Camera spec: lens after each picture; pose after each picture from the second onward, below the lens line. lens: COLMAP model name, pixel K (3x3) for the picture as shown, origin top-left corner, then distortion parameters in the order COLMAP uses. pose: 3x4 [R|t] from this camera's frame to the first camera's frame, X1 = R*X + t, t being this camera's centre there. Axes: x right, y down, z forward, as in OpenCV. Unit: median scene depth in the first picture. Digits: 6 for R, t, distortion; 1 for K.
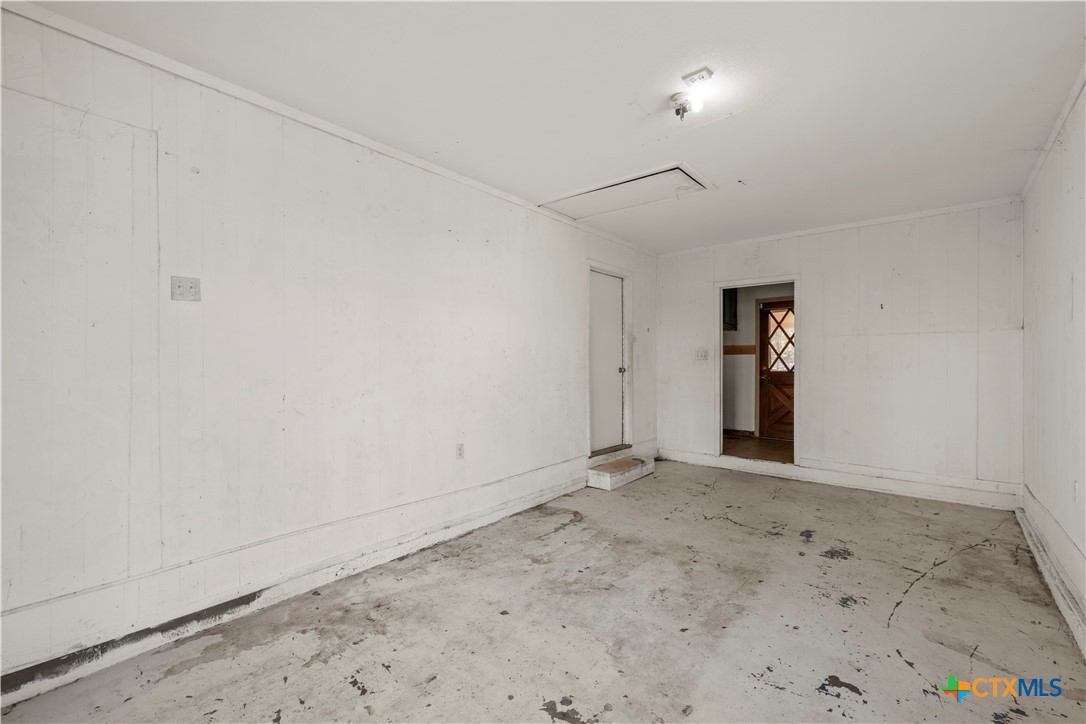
lens RADIAL K [[471.2, 0, 543.3], [0, 471.2, 361.9], [0, 0, 1]] dist [-0.001669, 0.000065]
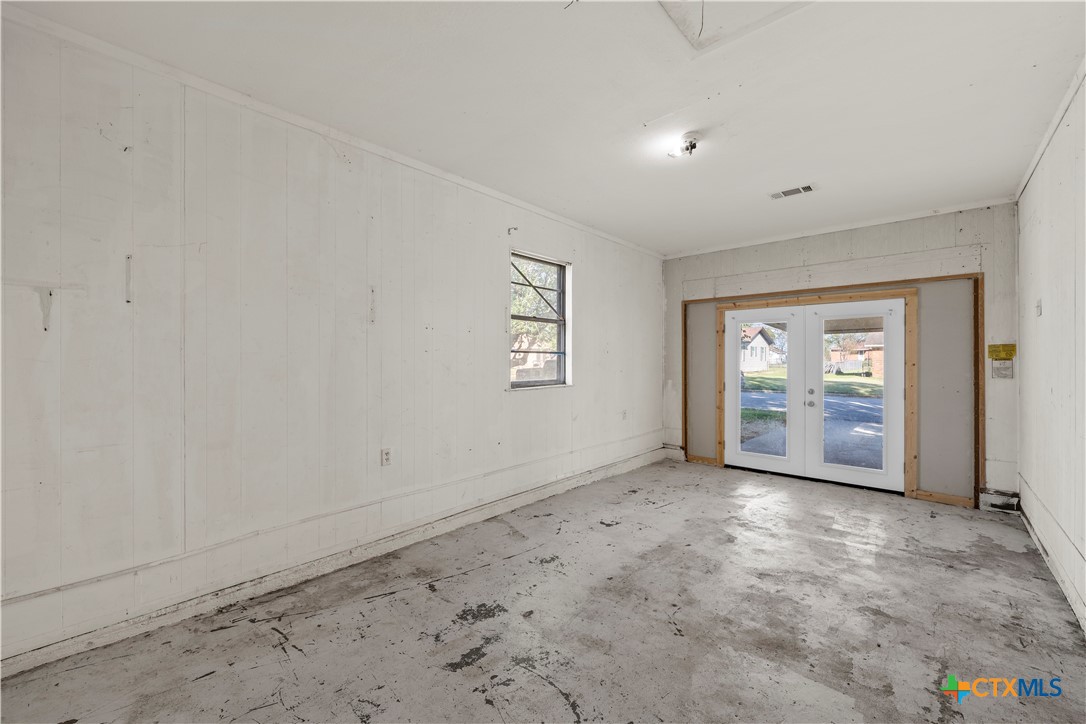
lens RADIAL K [[433.7, 0, 542.5], [0, 433.7, 361.7], [0, 0, 1]] dist [-0.000510, -0.000082]
pose [[-0.999330, -0.002086, 0.036540, 0.545738], [-0.002122, 0.999997, -0.000932, 0.008282], [-0.036538, -0.001009, -0.999332, 1.834055]]
